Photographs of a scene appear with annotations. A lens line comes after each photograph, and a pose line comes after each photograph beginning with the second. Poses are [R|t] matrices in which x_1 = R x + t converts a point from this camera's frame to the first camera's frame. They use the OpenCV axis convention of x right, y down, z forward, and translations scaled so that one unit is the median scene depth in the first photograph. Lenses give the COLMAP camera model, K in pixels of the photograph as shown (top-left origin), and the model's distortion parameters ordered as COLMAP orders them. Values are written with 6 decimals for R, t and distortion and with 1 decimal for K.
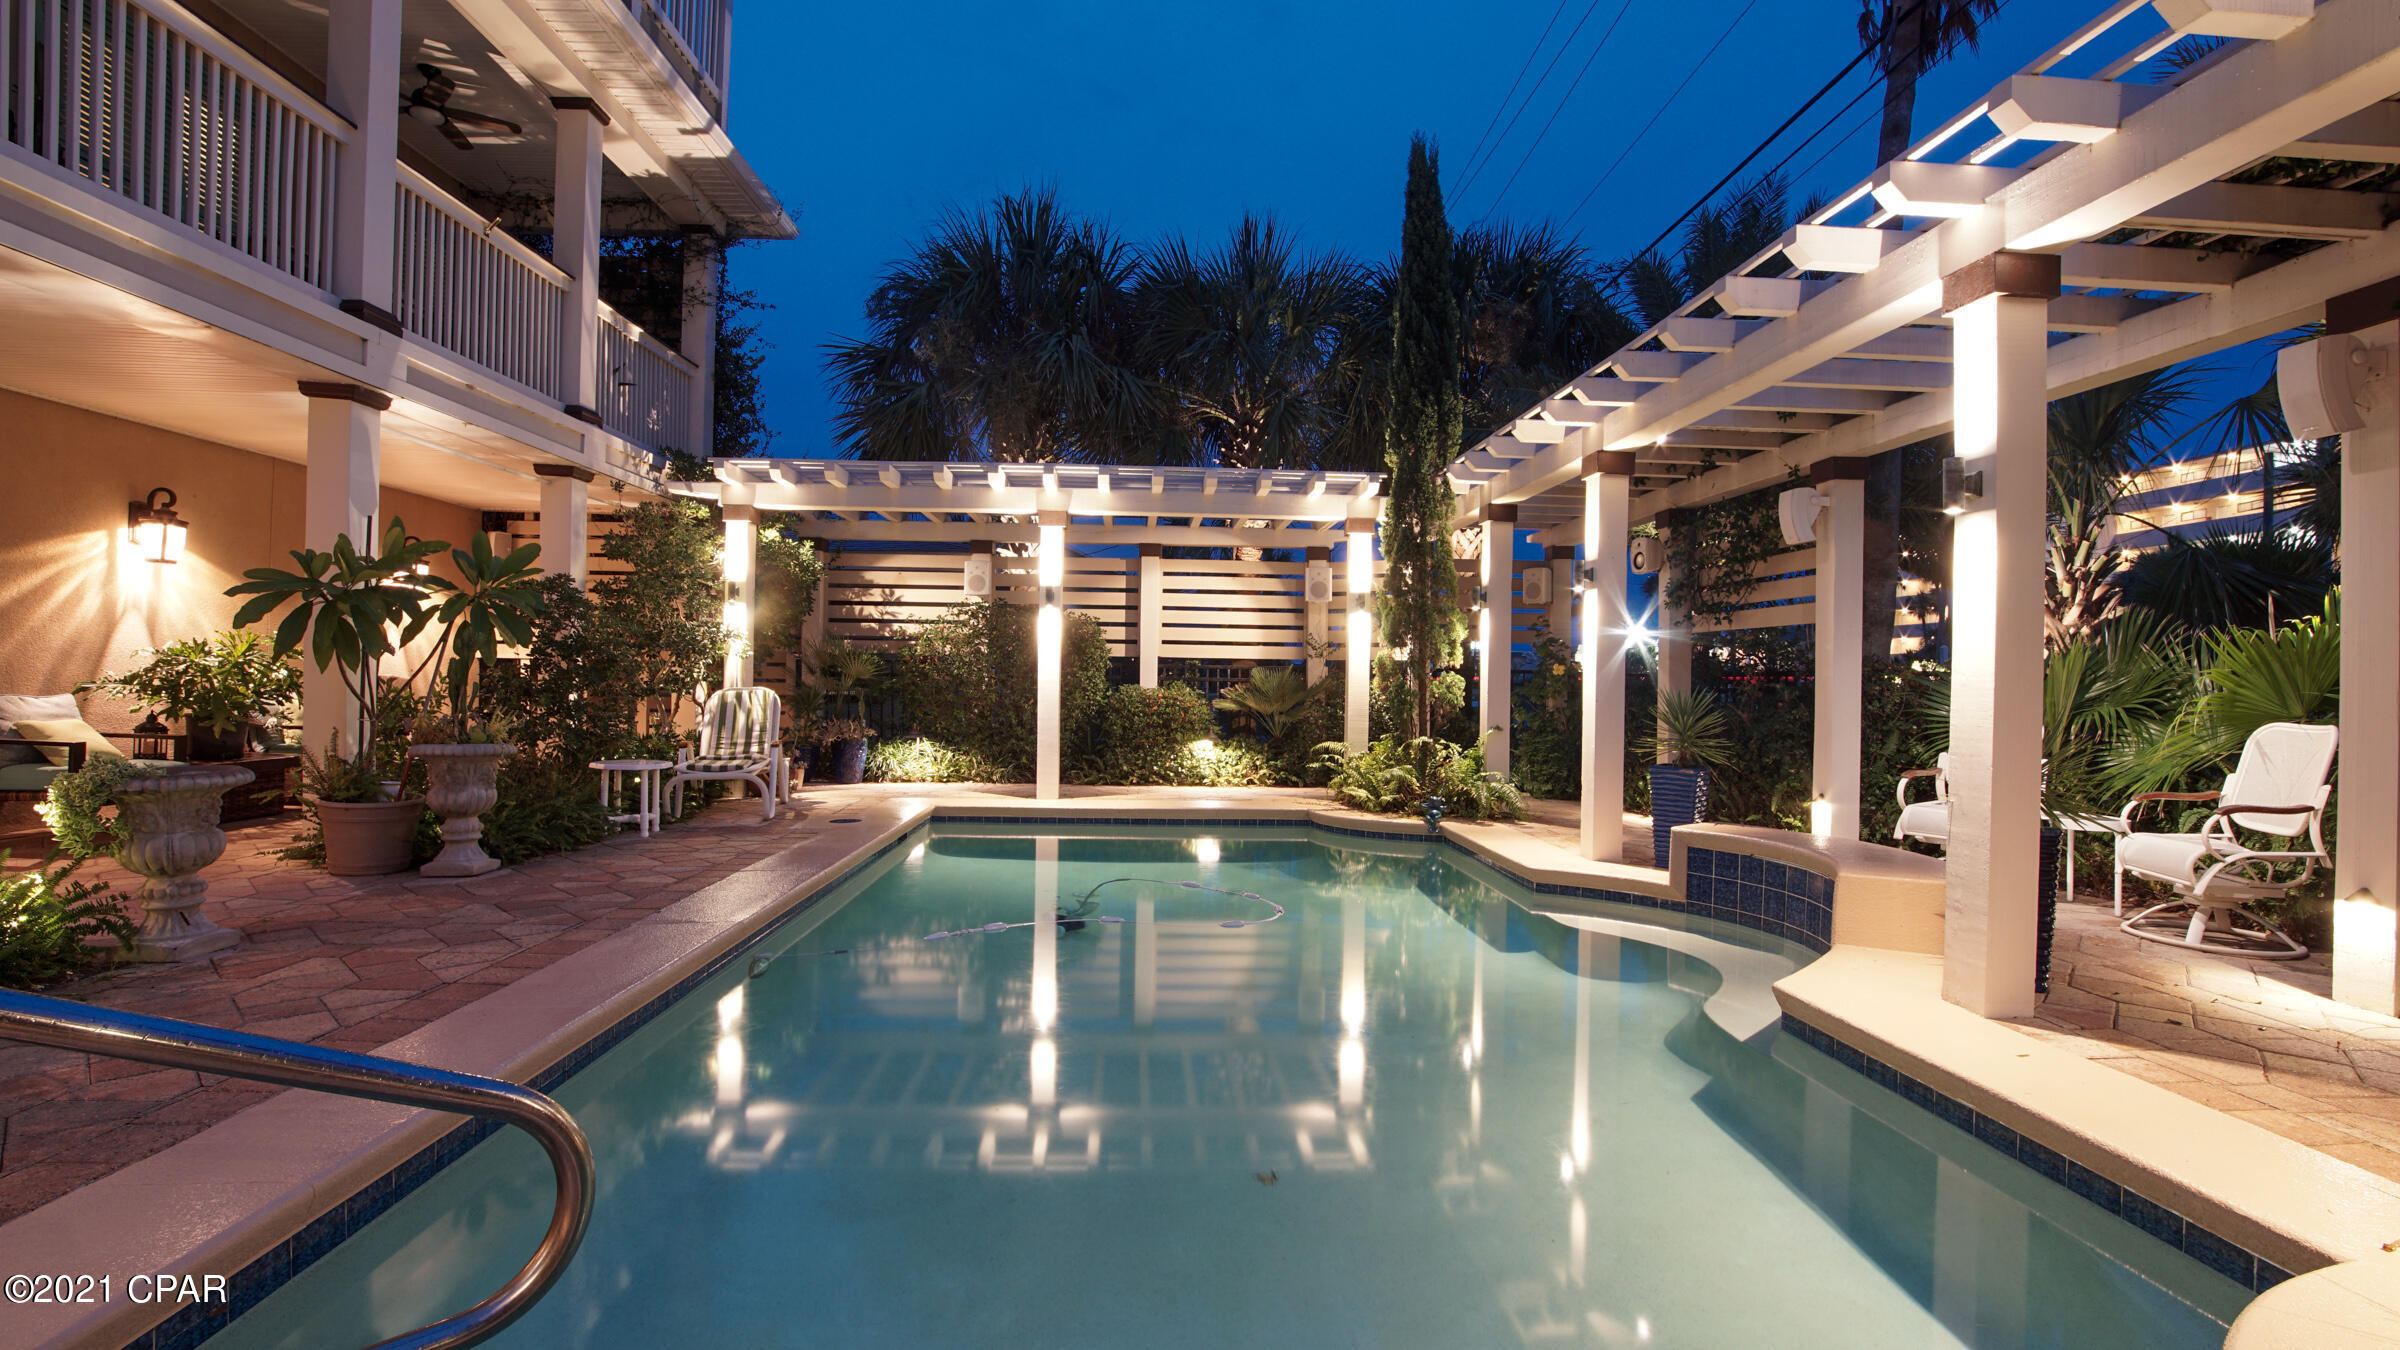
lens RADIAL K [[1071.0, 0, 1184.1], [0, 1071.0, 676.0], [0, 0, 1]] dist [-0.030645, 0.004724]
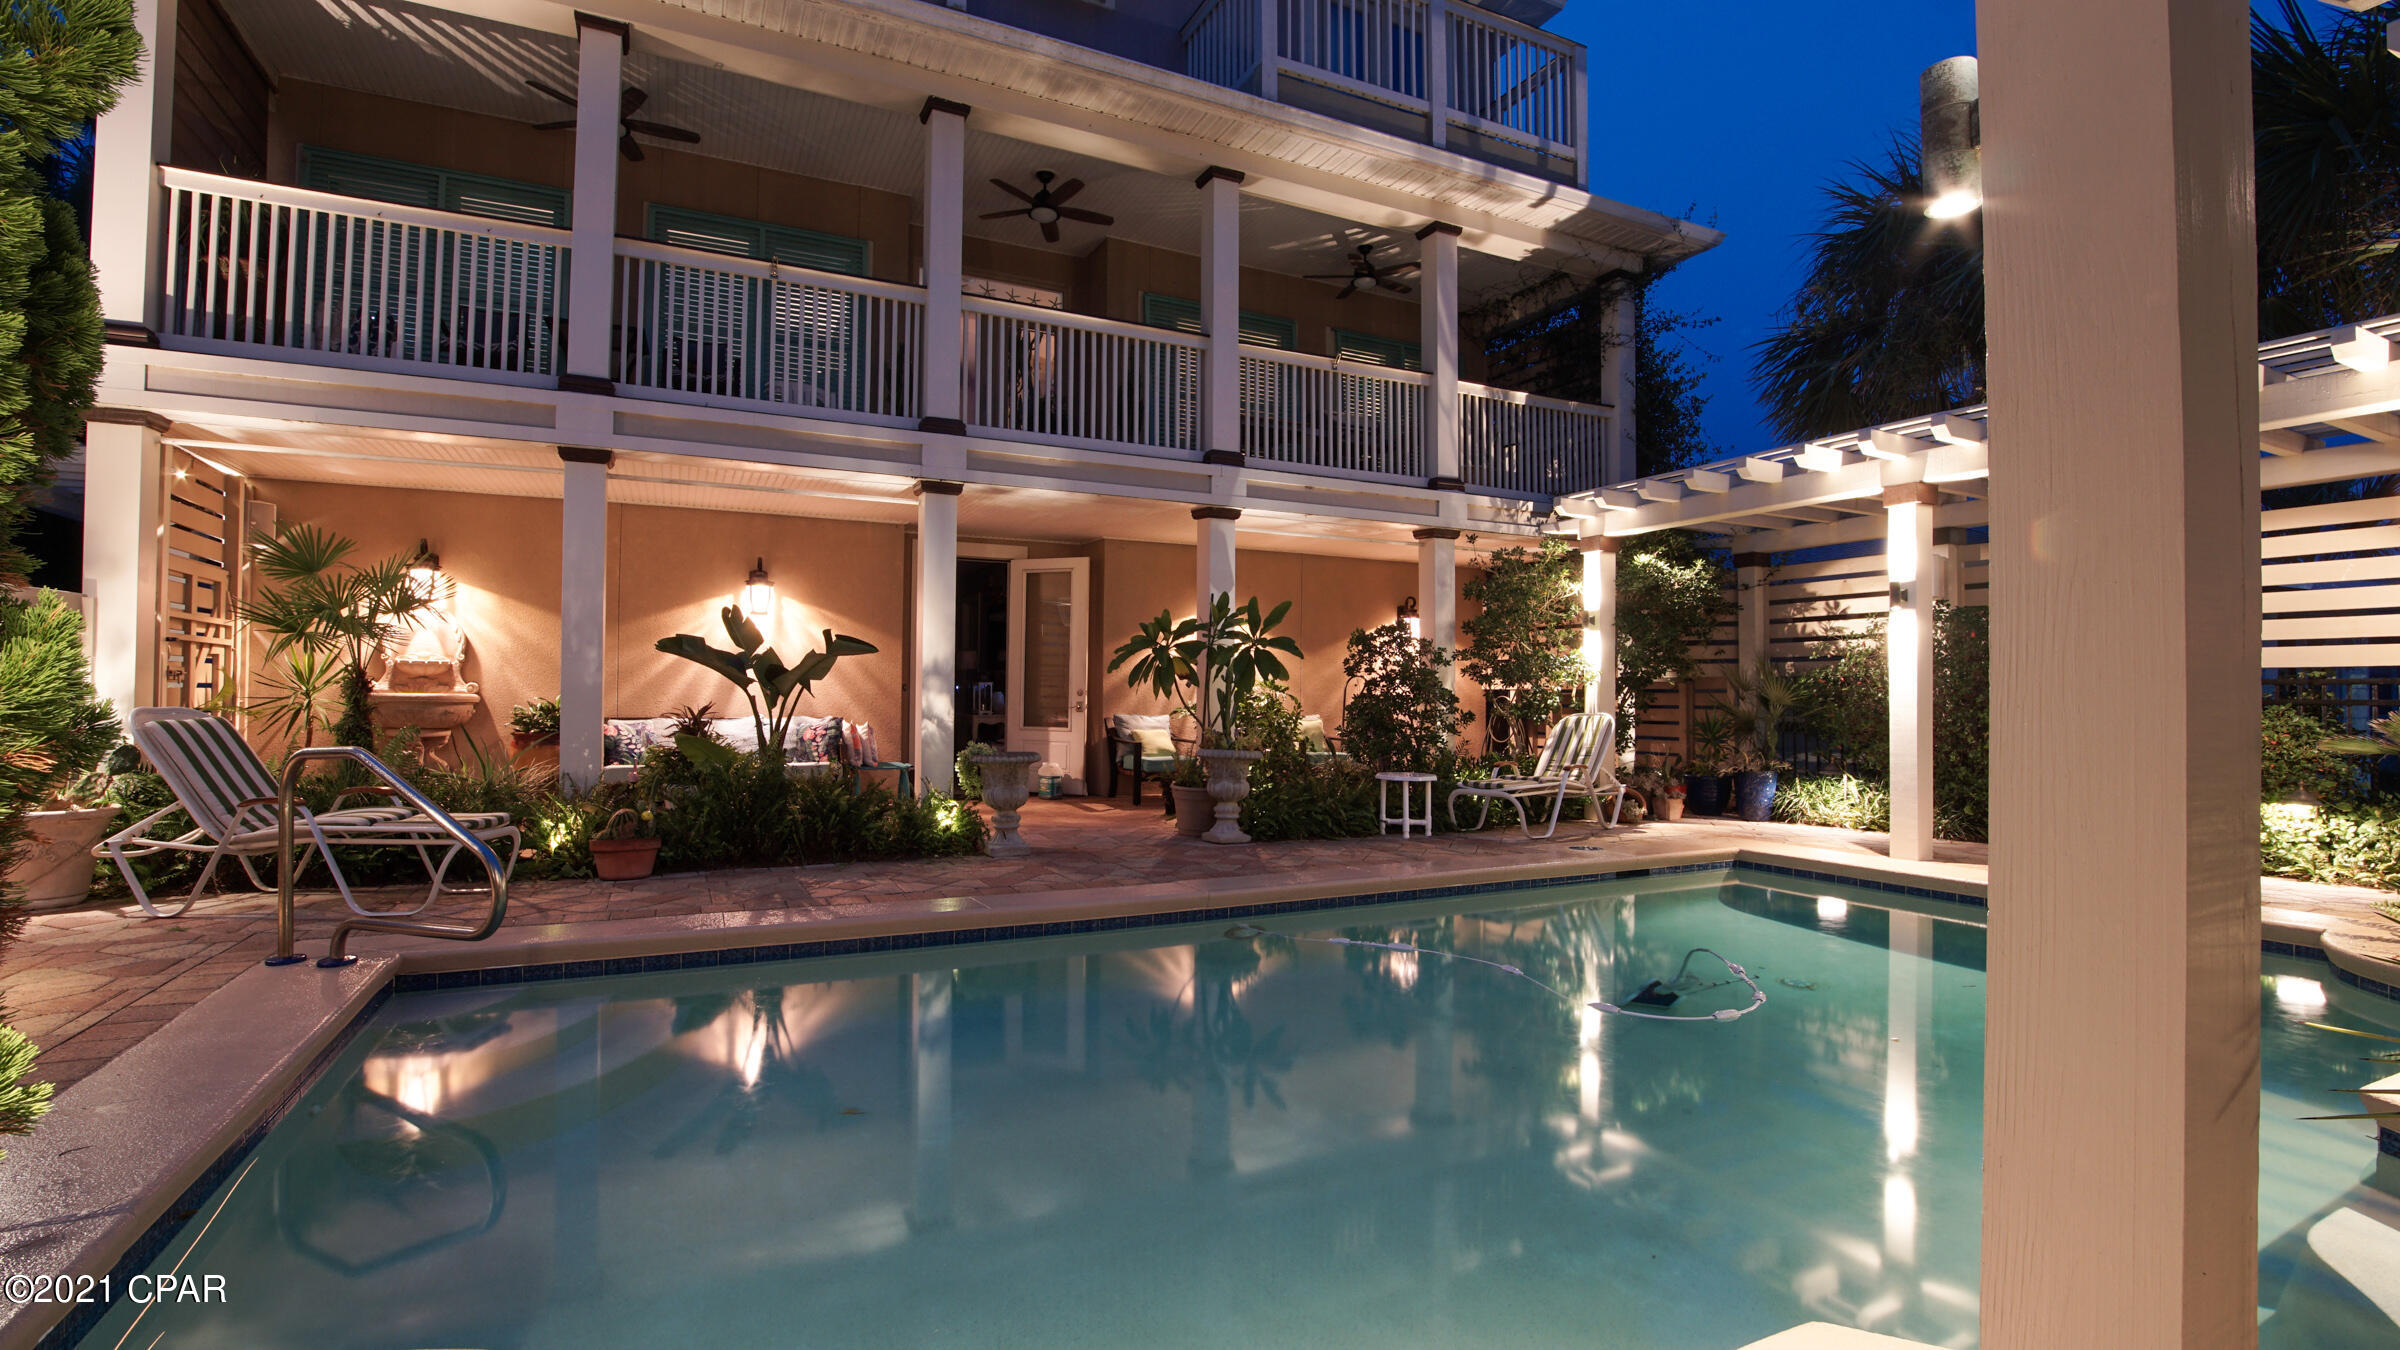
lens RADIAL K [[1071.0, 0, 1205.0], [0, 1071.0, 677.6], [0, 0, 1]] dist [-0.030645, 0.004724]
pose [[0.405608, -0.027480, -0.913634, 0.369867], [0.001736, 0.999569, -0.029294, 0.005569], [0.914045, 0.010295, 0.405481, 0.239281]]
